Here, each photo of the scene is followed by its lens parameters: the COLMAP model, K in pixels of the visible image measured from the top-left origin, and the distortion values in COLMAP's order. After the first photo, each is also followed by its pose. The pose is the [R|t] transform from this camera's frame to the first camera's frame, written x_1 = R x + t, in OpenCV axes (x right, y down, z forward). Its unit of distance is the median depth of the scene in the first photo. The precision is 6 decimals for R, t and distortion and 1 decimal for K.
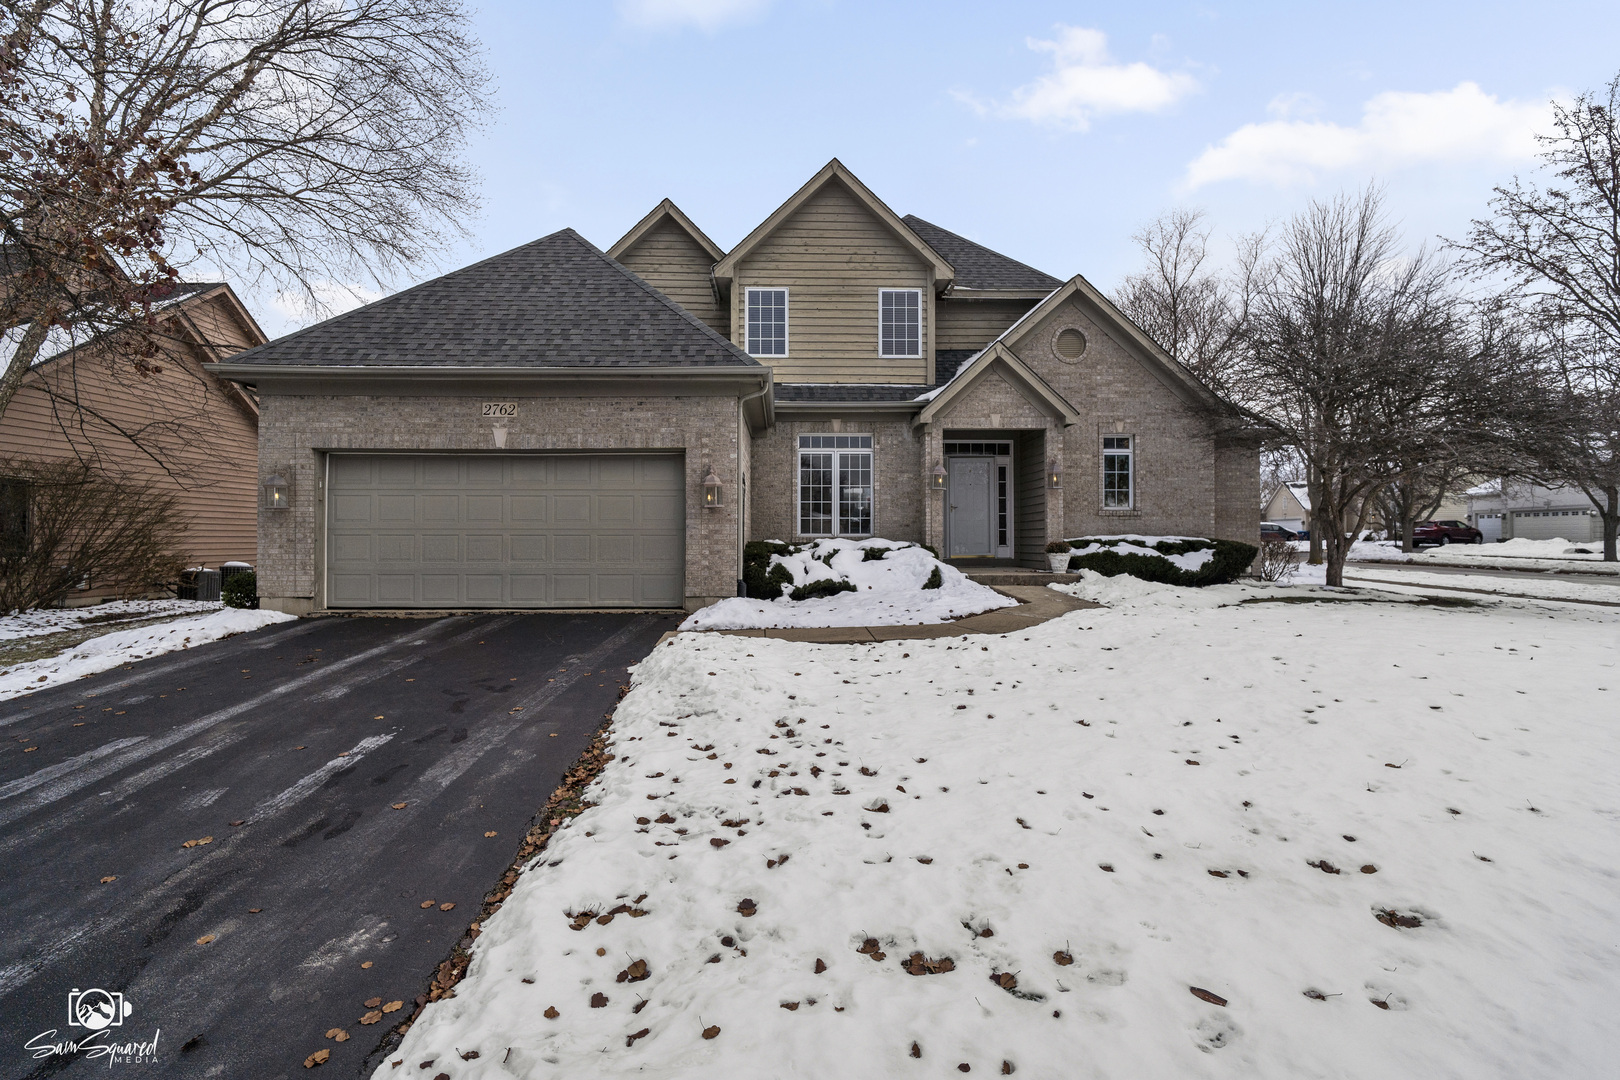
lens RADIAL K [[777.9, 0, 810.0], [0, 777.9, 540.0], [0, 0, 1]] dist [-0.008618, -0.000144]
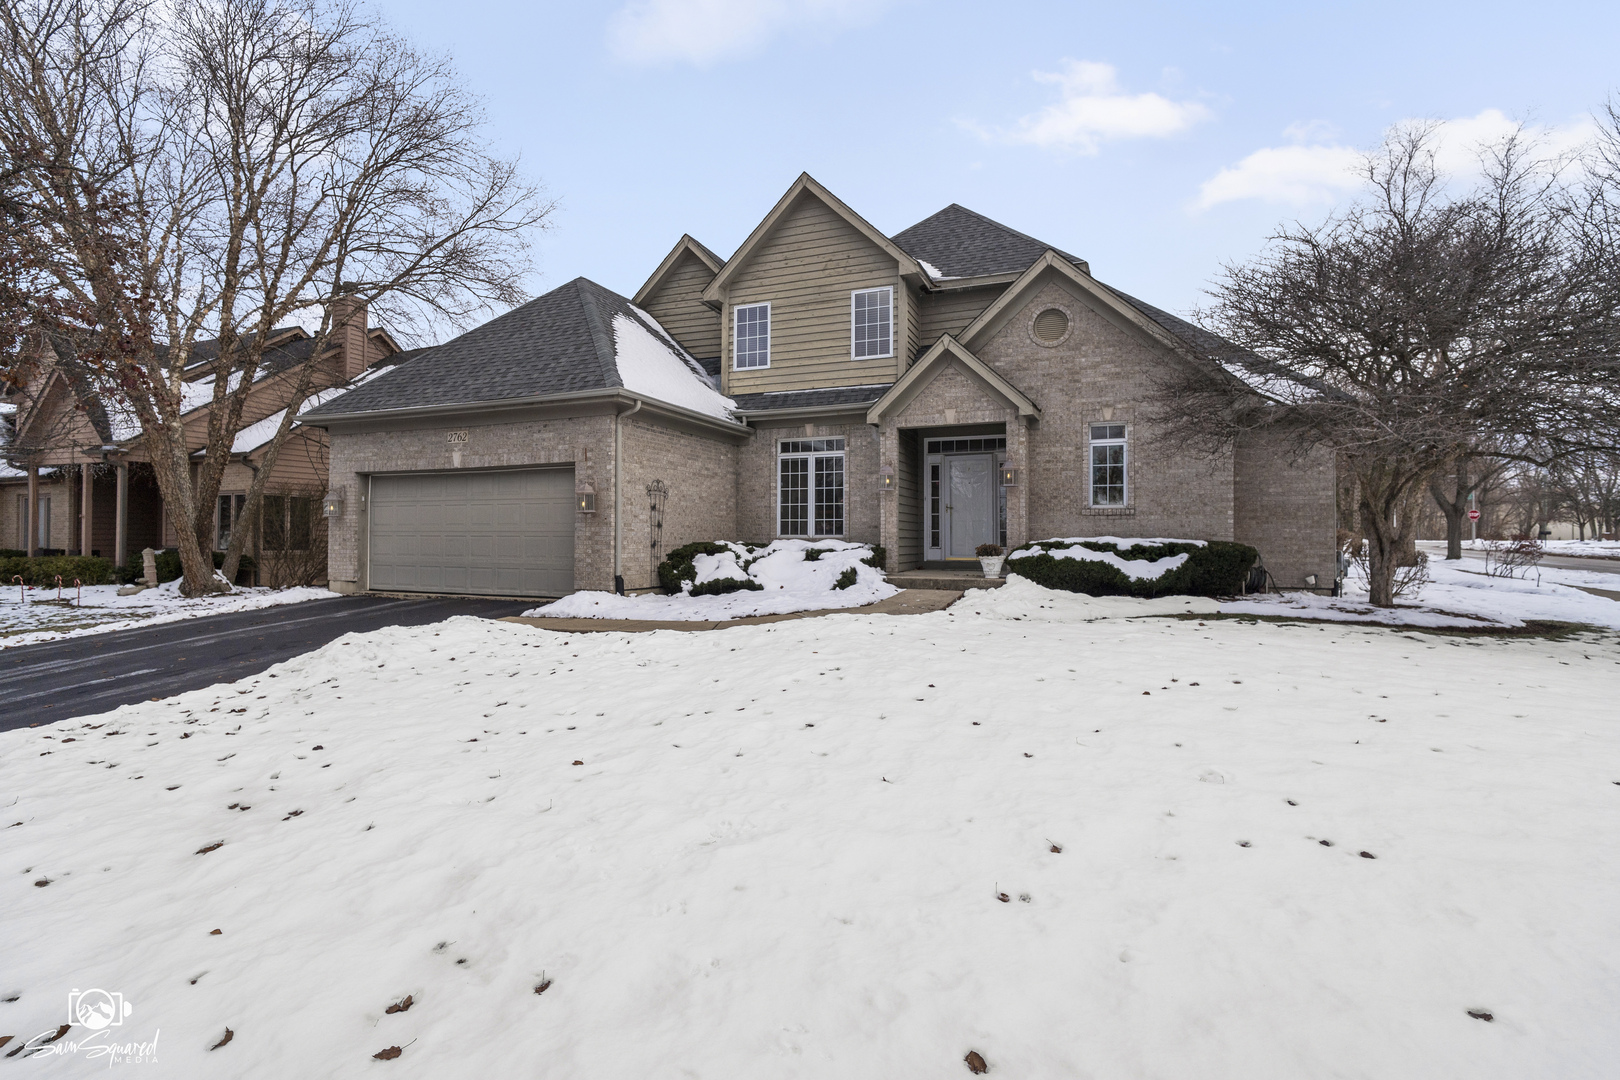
lens RADIAL K [[777.9, 0, 810.0], [0, 777.9, 540.0], [0, 0, 1]] dist [-0.008618, -0.000144]
pose [[0.909984, 0.004315, -0.414621, 0.460665], [-0.003810, 0.999991, 0.002047, -0.003385], [0.414626, -0.000283, 0.909992, 0.060625]]
